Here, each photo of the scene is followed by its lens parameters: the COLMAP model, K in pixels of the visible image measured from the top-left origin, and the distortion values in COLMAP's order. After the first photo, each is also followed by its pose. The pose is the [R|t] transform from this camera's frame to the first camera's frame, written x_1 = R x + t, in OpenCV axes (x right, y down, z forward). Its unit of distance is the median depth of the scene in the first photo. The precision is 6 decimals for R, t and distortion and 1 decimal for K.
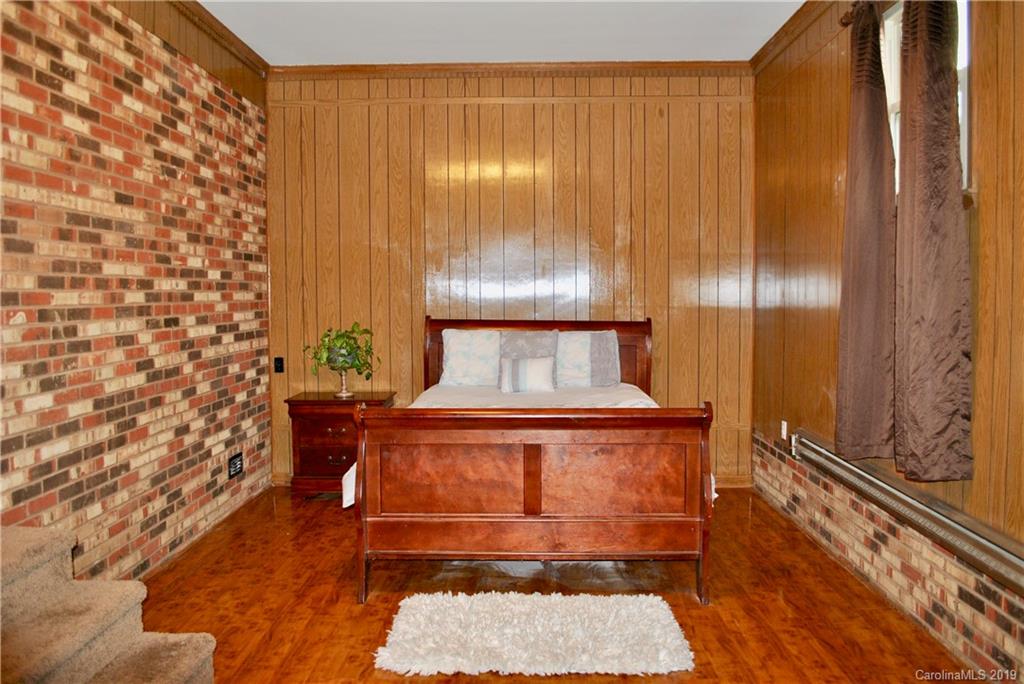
lens RADIAL K [[803.1, 0, 510.3], [0, 803.1, 340.9], [0, 0, 1]] dist [-0.082549, 0.008162]
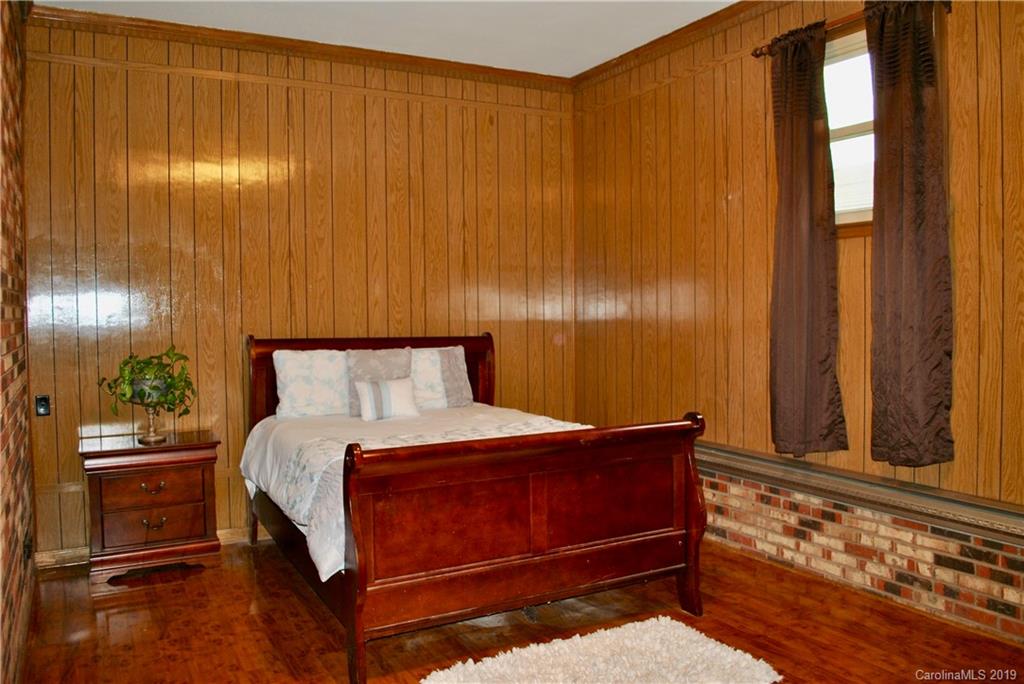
lens RADIAL K [[803.1, 0, 507.6], [0, 803.1, 340.4], [0, 0, 1]] dist [-0.082549, 0.008162]
pose [[0.866643, -0.024205, 0.498341, -0.392985], [0.035990, 0.999253, -0.014053, -0.006593], [-0.497629, 0.030114, 0.866867, 0.216755]]
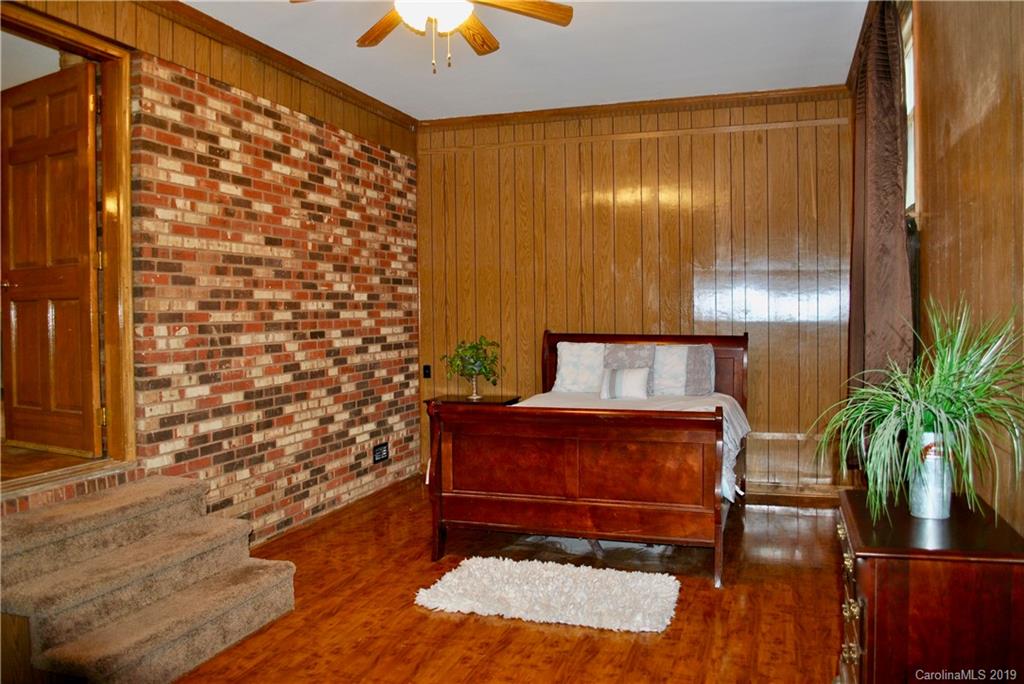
lens RADIAL K [[803.1, 0, 512.6], [0, 803.1, 341.5], [0, 0, 1]] dist [-0.082549, 0.008162]
pose [[0.954895, 0.005058, -0.296902, 0.263408], [-0.010228, 0.999822, -0.015862, 0.004468], [0.296769, 0.018184, 0.954776, -0.142520]]
